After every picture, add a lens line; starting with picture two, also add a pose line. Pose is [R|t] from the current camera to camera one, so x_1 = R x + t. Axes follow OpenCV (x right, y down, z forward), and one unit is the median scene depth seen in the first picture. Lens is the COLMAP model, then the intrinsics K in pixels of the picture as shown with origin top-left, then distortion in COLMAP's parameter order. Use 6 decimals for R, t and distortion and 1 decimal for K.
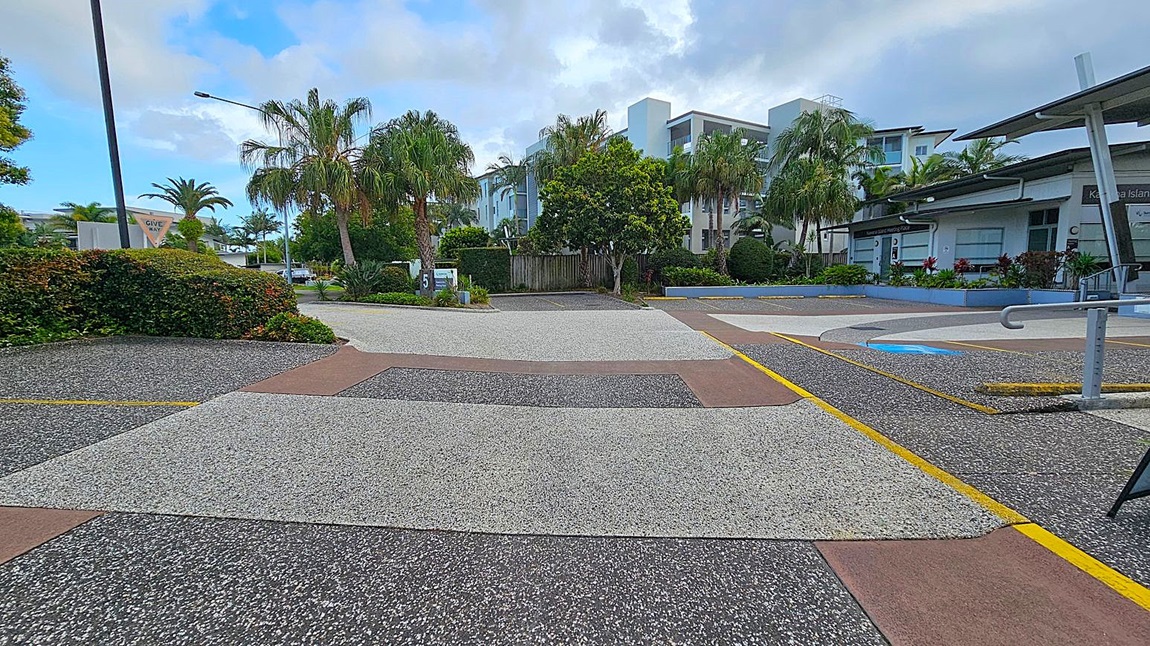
lens RADIAL K [[469.1, 0, 570.1], [0, 469.1, 320.4], [0, 0, 1]] dist [0.000129, -0.000815]
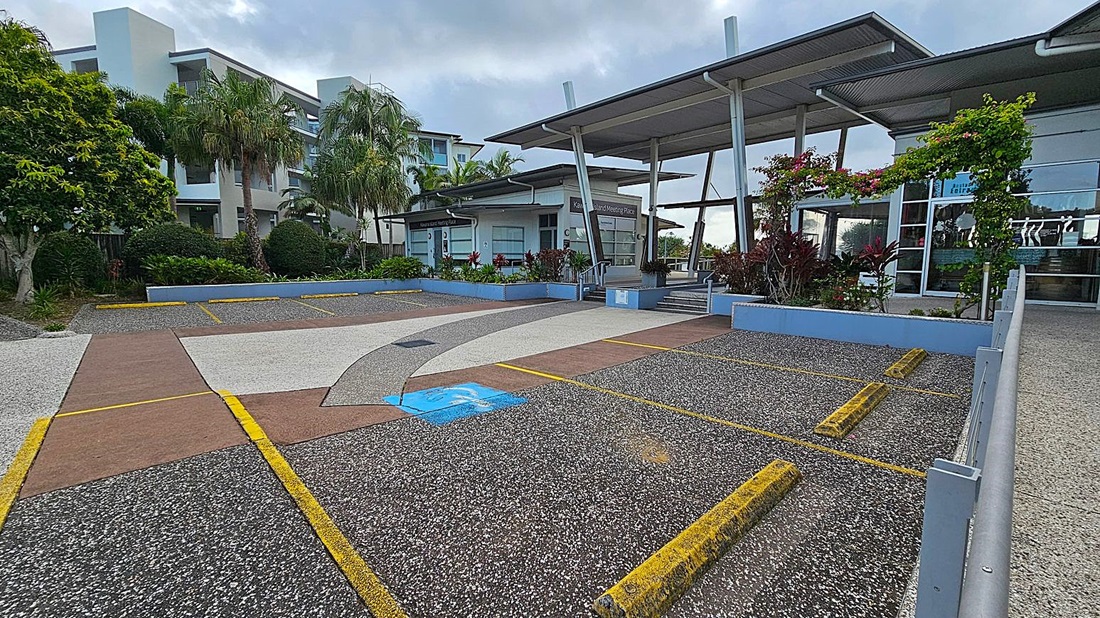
lens RADIAL K [[448.7, 0, 545.3], [0, 448.7, 306.5], [0, 0, 1]] dist [0.000129, -0.000815]
pose [[0.690696, -0.063285, 0.720371, 0.136318], [0.062397, 0.997664, 0.027818, -0.027290], [-0.720448, 0.025735, 0.693031, 0.178505]]
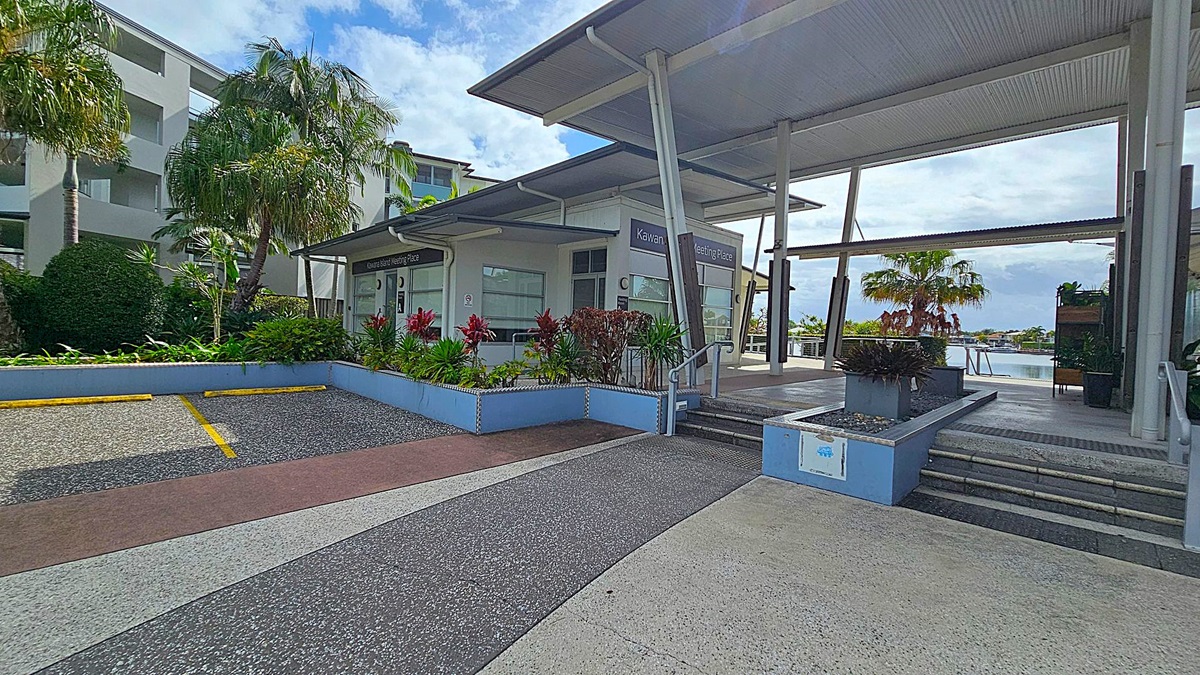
lens RADIAL K [[489.5, 0, 594.9], [0, 489.5, 334.7], [0, 0, 1]] dist [0.000129, -0.000815]
pose [[0.663101, 0.030370, 0.747913, 0.416762], [0.033031, 0.997016, -0.069770, -0.057187], [-0.747800, 0.070969, 0.660120, 0.452006]]
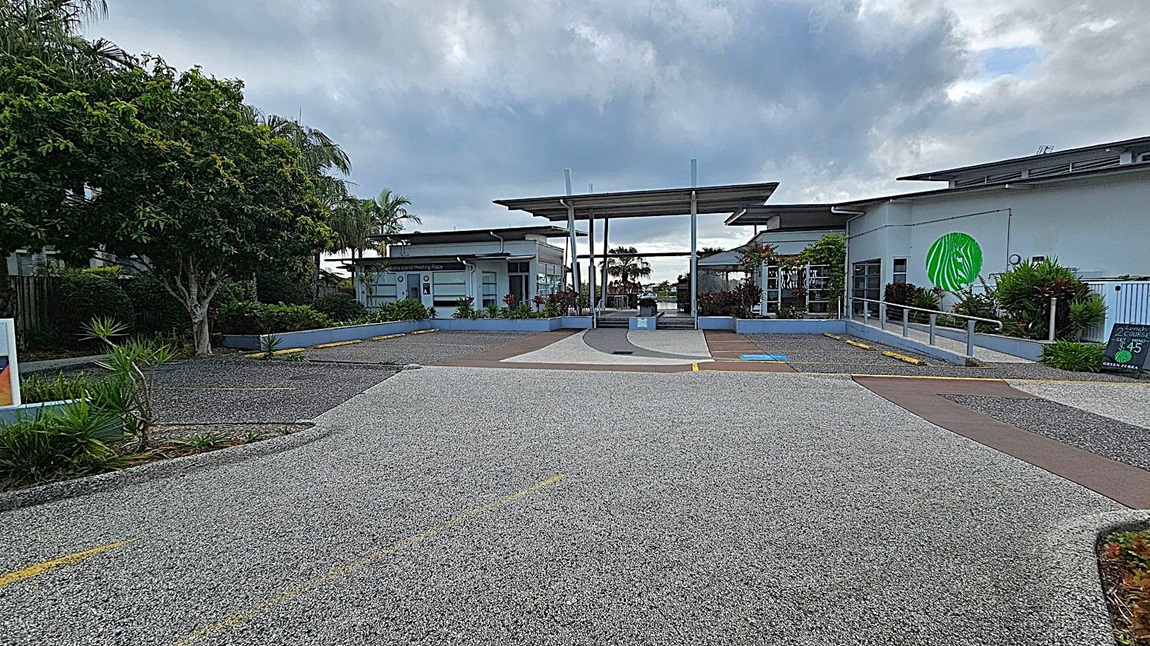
lens RADIAL K [[469.1, 0, 570.1], [0, 469.1, 320.4], [0, 0, 1]] dist [0.000129, -0.000815]
pose [[0.187058, -0.043489, 0.981386, -0.321608], [0.110227, 0.993640, 0.023022, -0.060012], [-0.976145, 0.103869, 0.190662, 0.482799]]
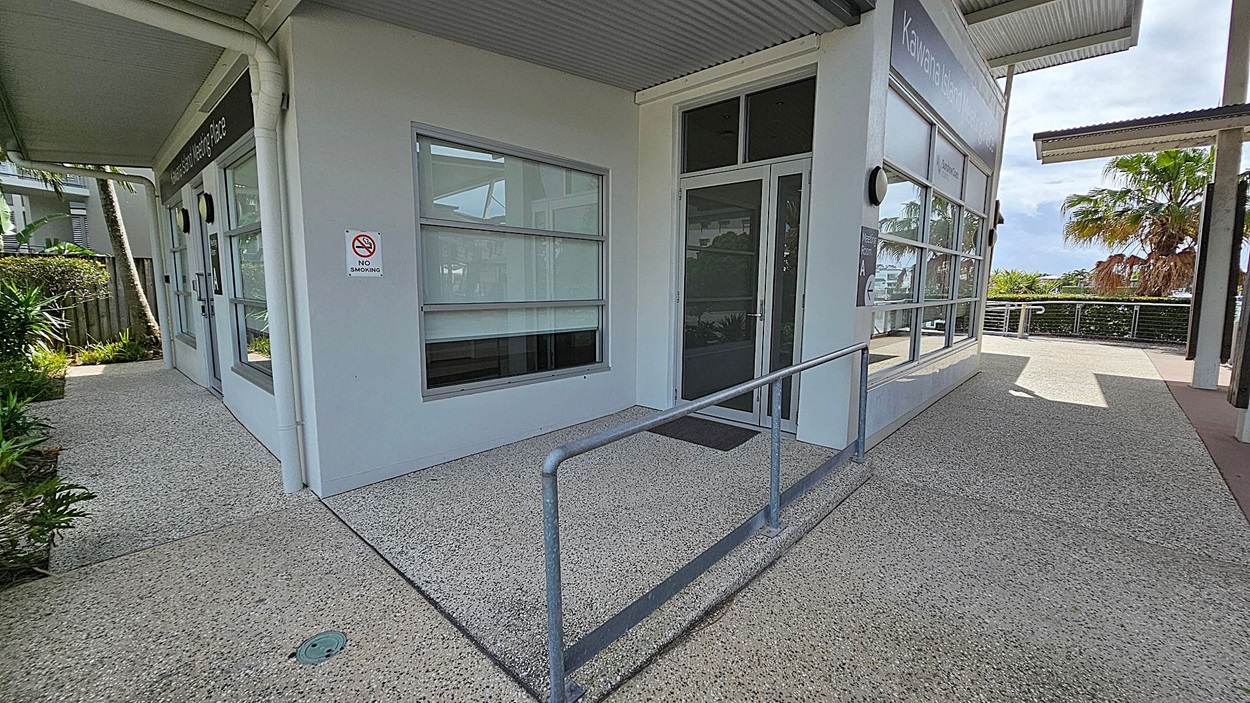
lens RADIAL K [[509.9, 0, 619.7], [0, 509.9, 348.6], [0, 0, 1]] dist [0.000129, -0.000815]
pose [[0.623185, -0.078850, 0.778089, 0.640367], [0.063841, 0.996713, 0.049873, -0.108594], [-0.779464, 0.018594, 0.626170, 0.737813]]
